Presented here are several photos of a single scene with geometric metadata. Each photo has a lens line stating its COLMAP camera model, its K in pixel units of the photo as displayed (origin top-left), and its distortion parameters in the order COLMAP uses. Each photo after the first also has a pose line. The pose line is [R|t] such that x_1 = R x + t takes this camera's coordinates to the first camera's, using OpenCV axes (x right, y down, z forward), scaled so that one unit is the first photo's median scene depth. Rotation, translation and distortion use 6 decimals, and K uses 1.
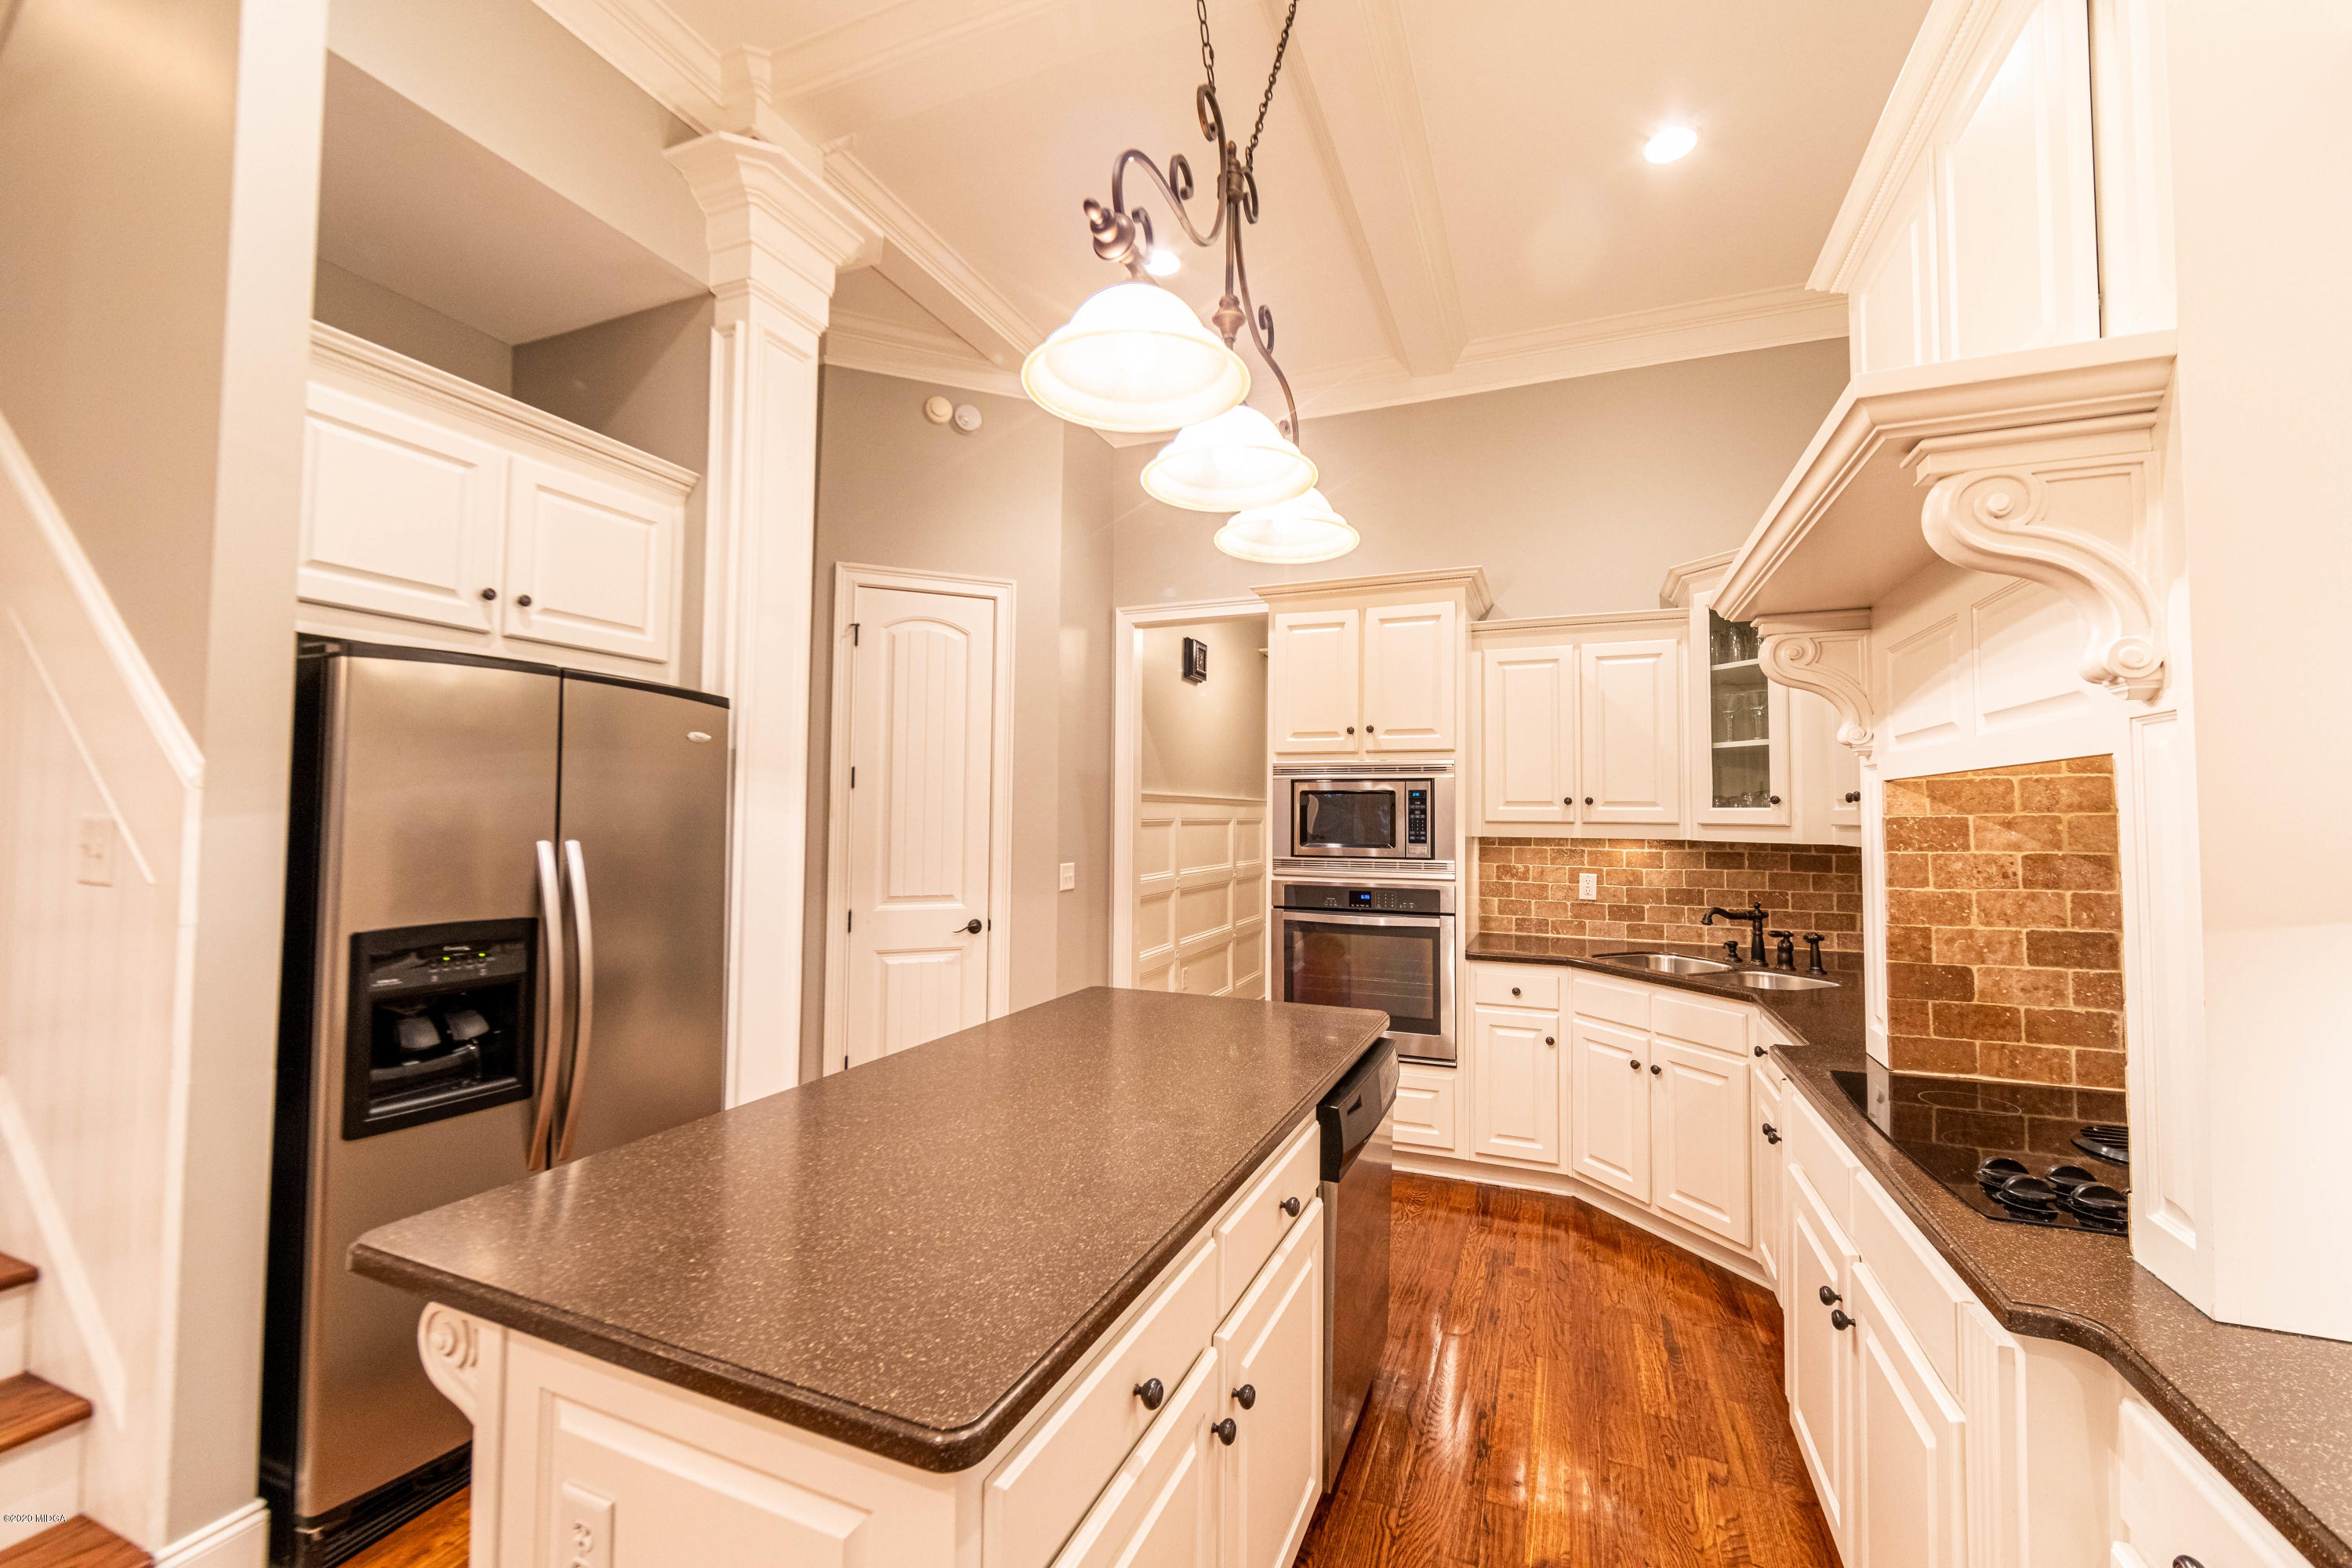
lens RADIAL K [[898.2, 0, 1217.5], [0, 898.2, 780.2], [0, 0, 1]] dist [0.000312, -0.000006]
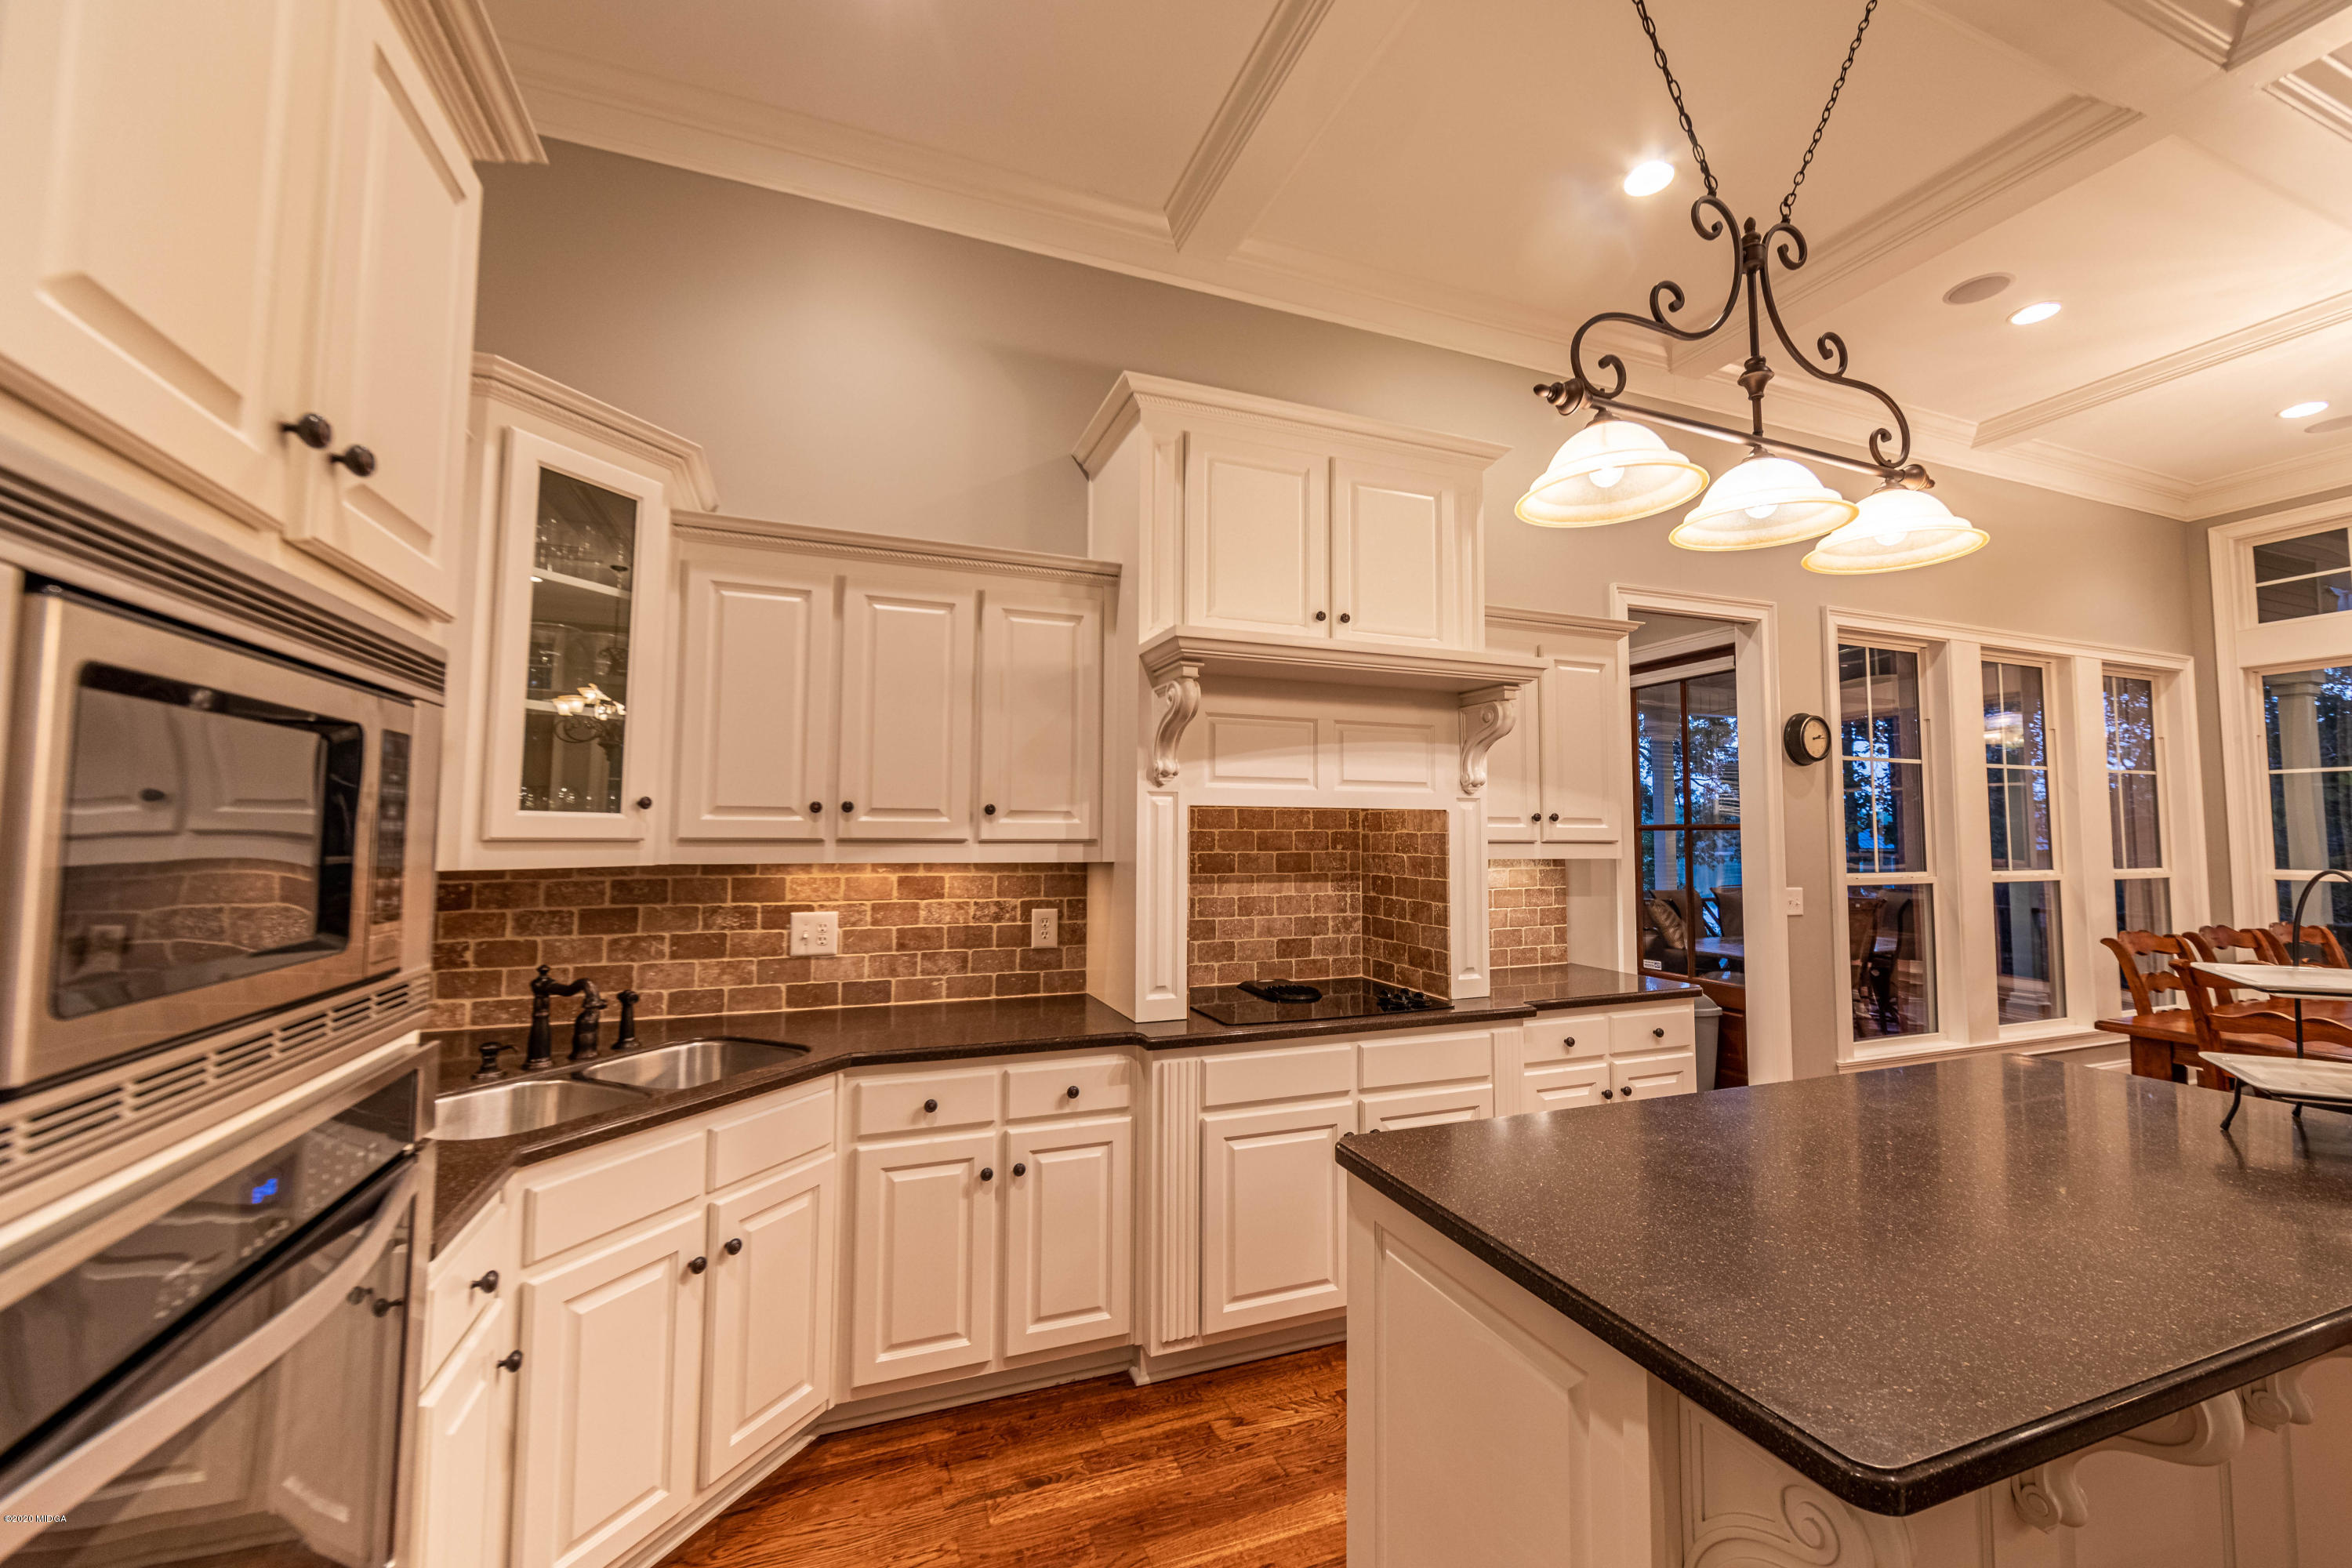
lens RADIAL K [[898.1, 0, 1160.3], [0, 898.1, 783.4], [0, 0, 1]] dist [-0.038572, 0.000000]
pose [[-0.663520, 0.031951, 0.747476, -0.124568], [-0.039263, 0.996224, -0.077437, 0.038319], [-0.747128, -0.080730, -0.659760, 1.006725]]
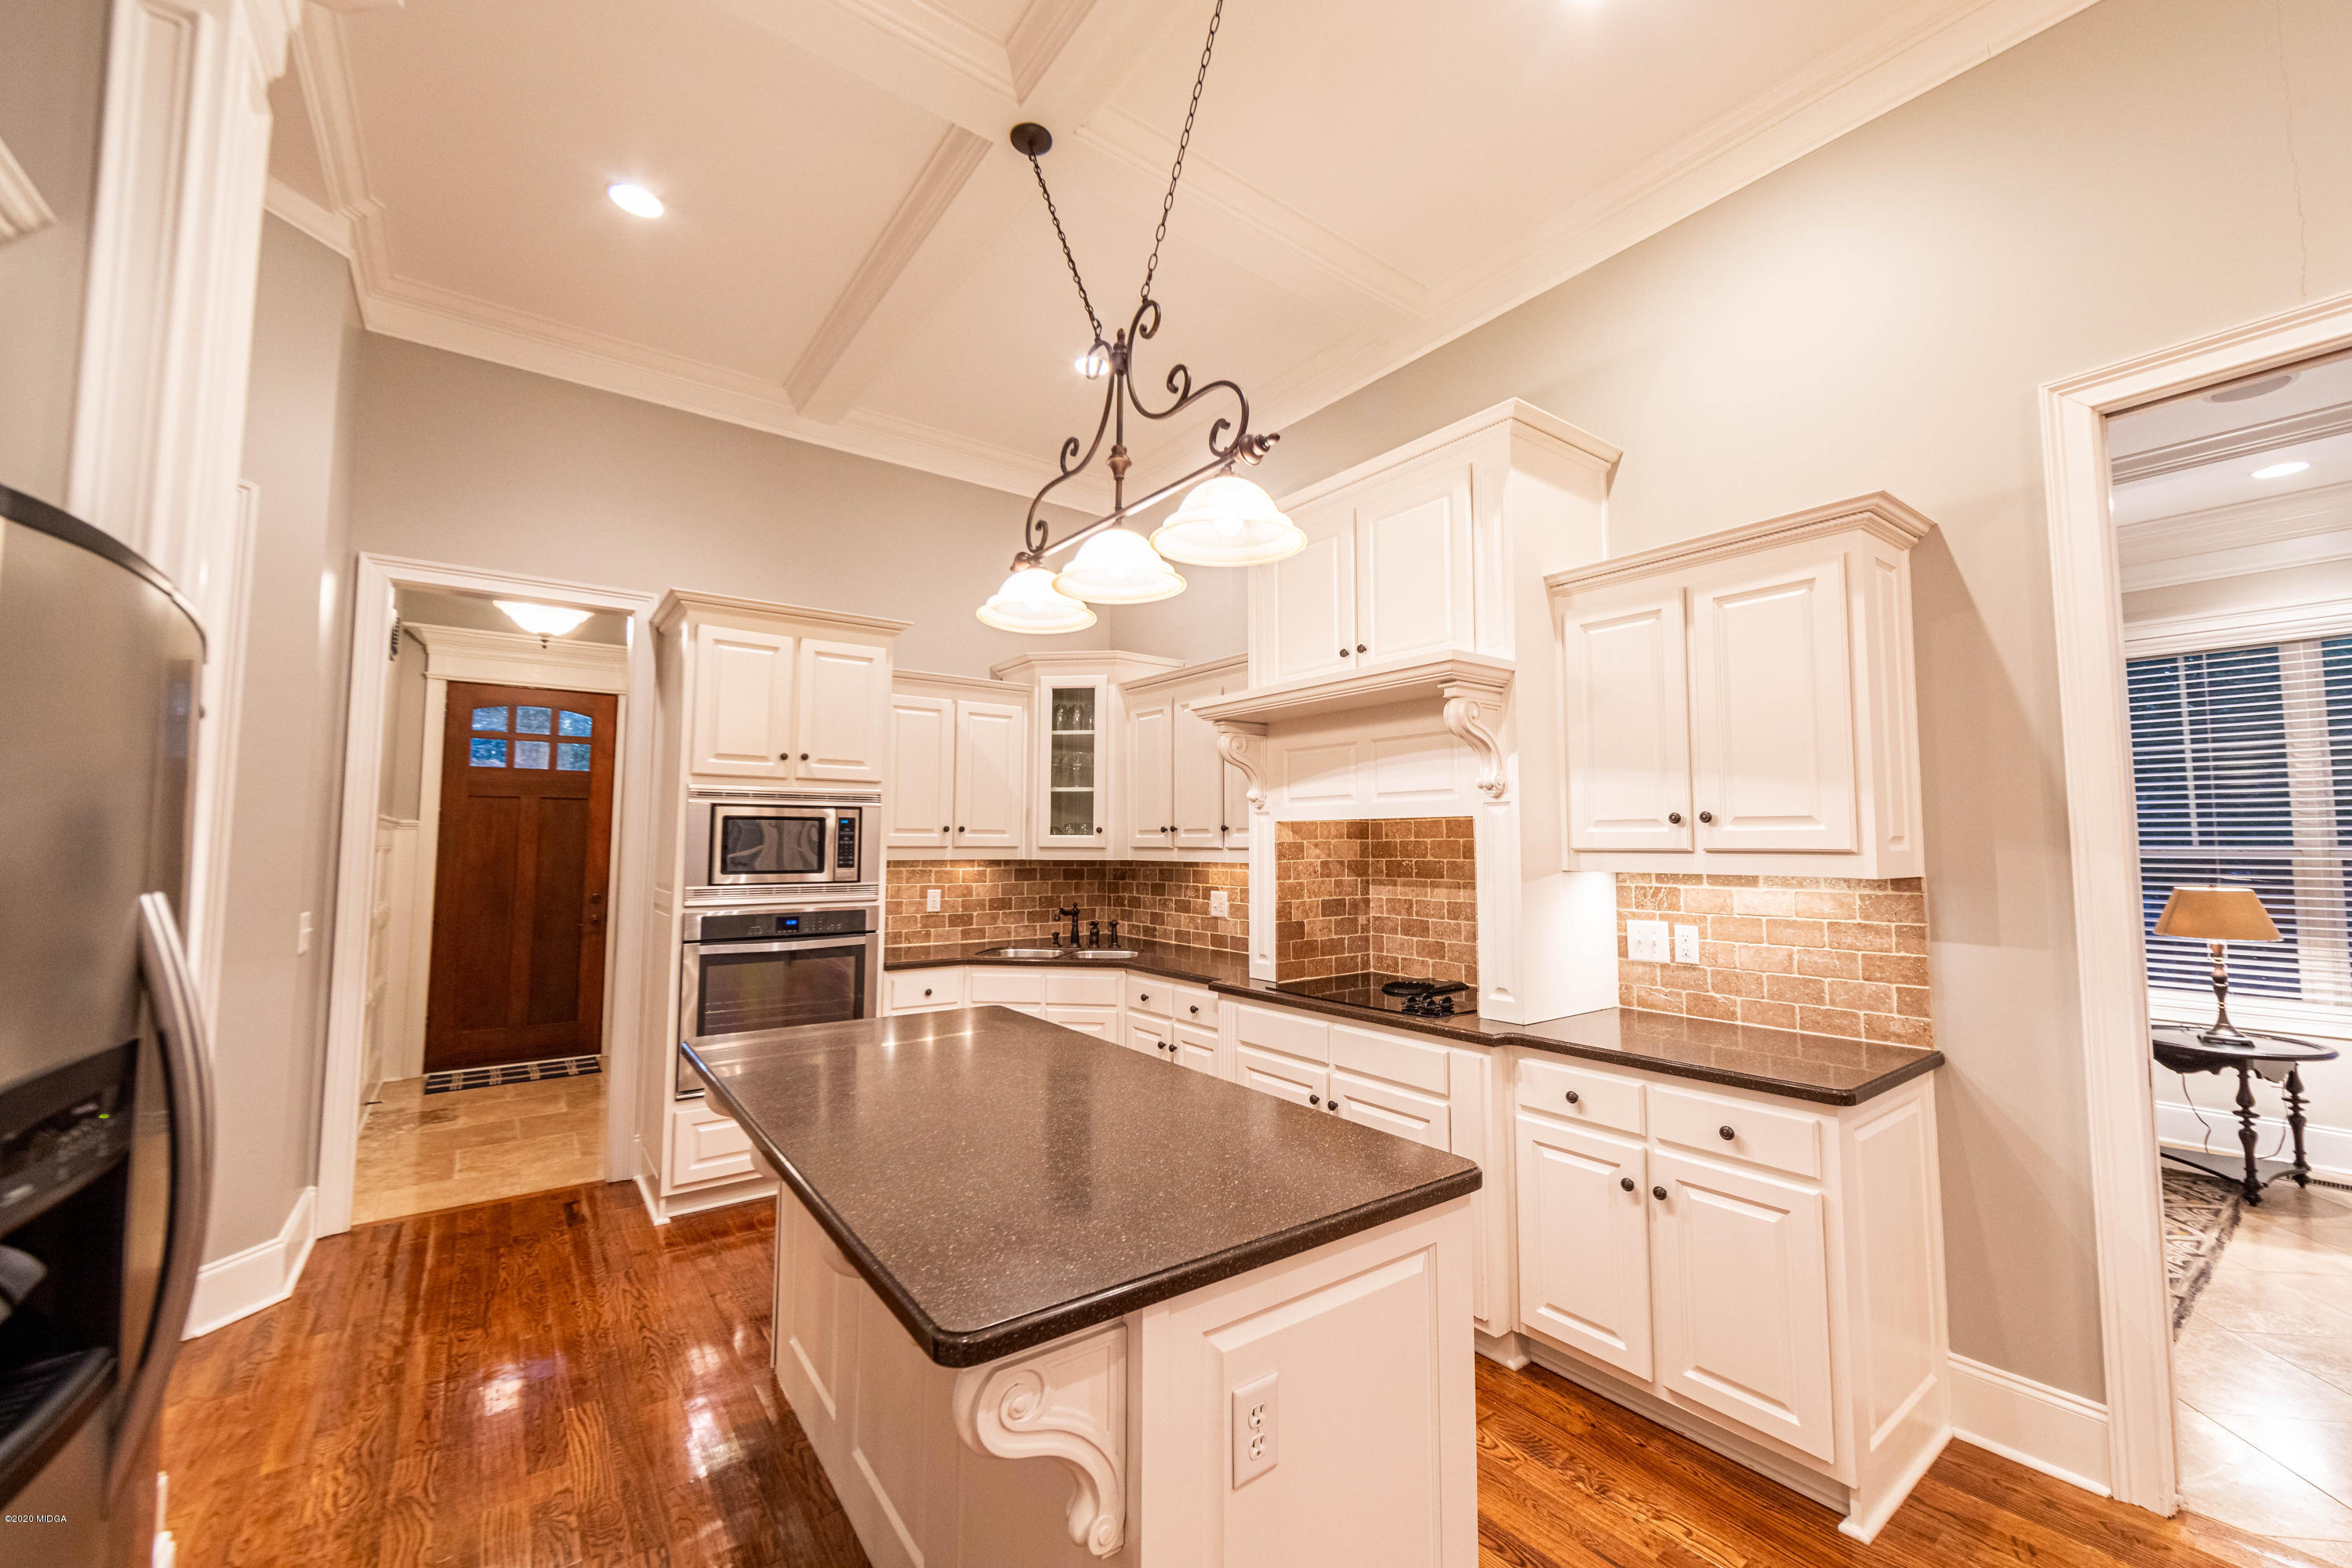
lens RADIAL K [[898.1, 0, 1160.3], [0, 898.1, 783.4], [0, 0, 1]] dist [-0.038572, 0.000000]
pose [[0.551653, 0.050033, 0.832572, -0.463533], [-0.030581, 0.998741, -0.039756, 0.001346], [-0.833513, -0.003529, 0.552489, 0.105386]]
